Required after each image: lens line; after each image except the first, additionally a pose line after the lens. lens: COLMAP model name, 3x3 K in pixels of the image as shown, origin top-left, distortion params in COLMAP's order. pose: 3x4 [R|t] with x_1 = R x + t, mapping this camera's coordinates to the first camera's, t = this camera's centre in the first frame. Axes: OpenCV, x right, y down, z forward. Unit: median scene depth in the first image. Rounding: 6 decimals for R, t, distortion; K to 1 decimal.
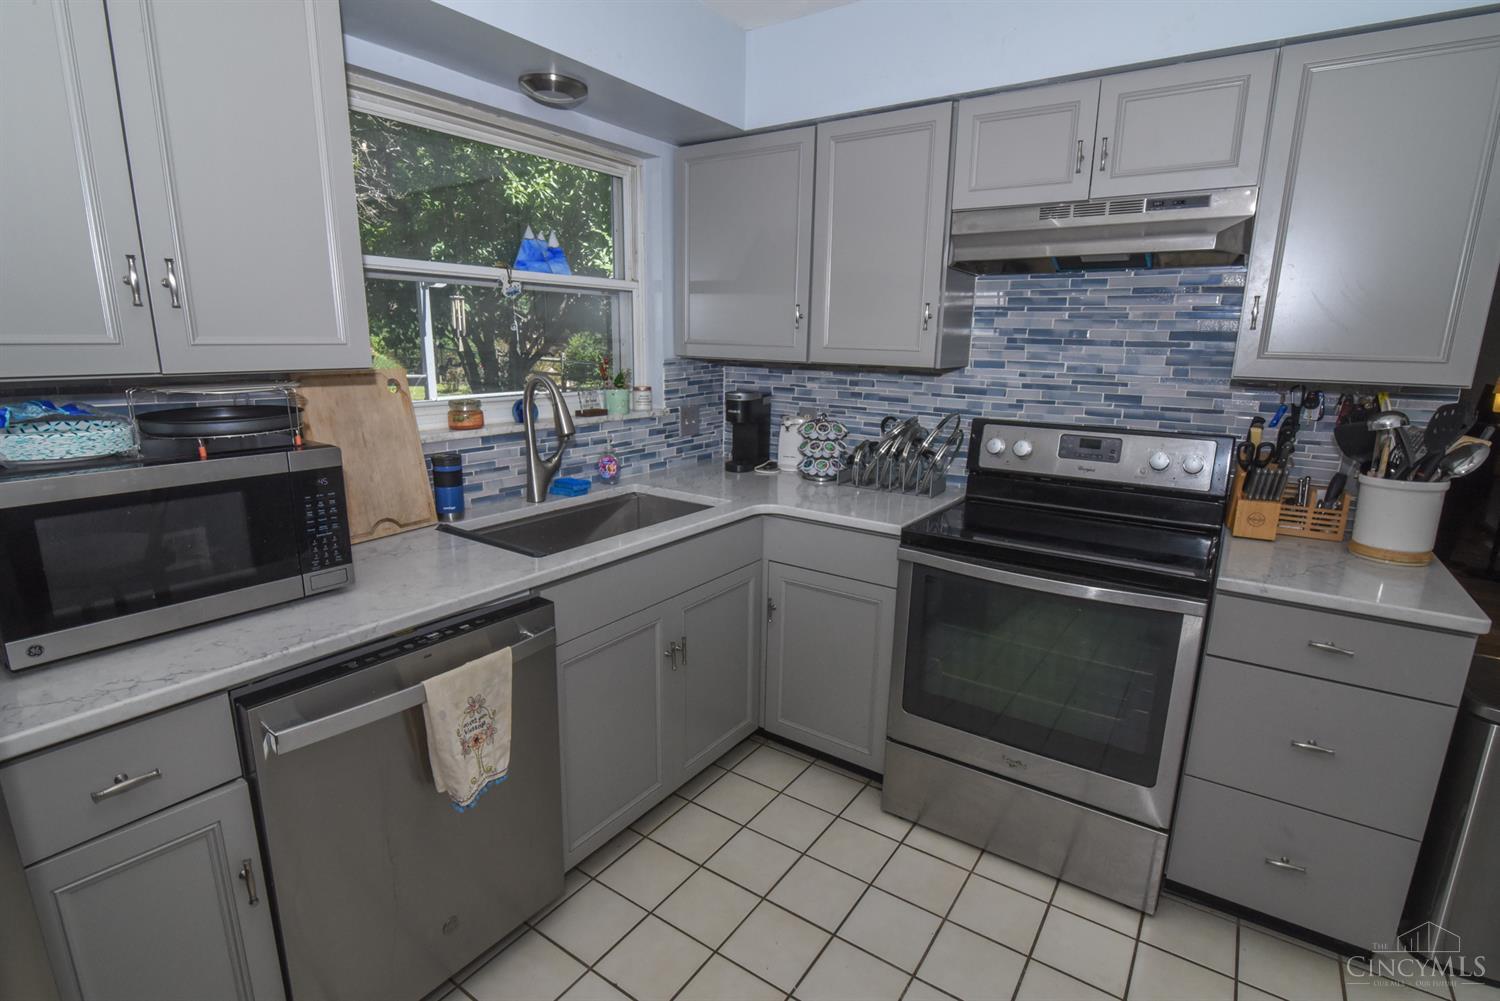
lens RADIAL K [[709.4, 0, 749.6], [0, 709.4, 518.0], [0, 0, 1]] dist [0.002199, 0.000549]
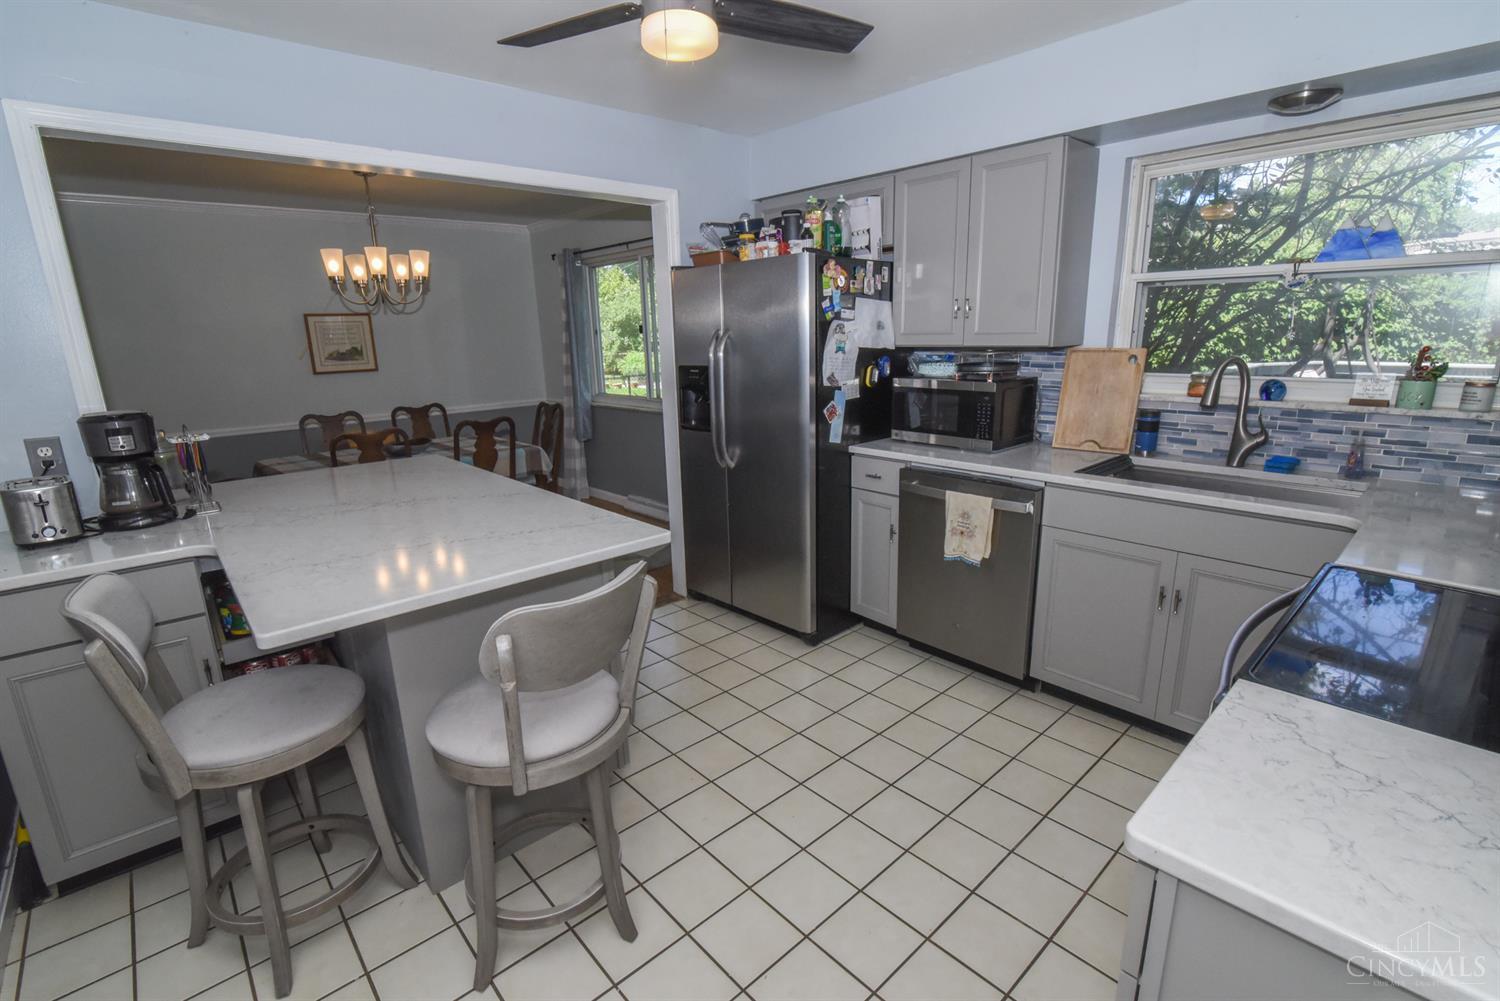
lens RADIAL K [[685.8, 0, 748.4], [0, 685.8, 505.0], [0, 0, 1]] dist [-0.020453, 0.001884]
pose [[-0.242026, 0.227900, -0.943125, 1.081719], [-0.218413, 0.934280, 0.281811, -0.117878], [0.945367, 0.274196, -0.176344, 0.527078]]
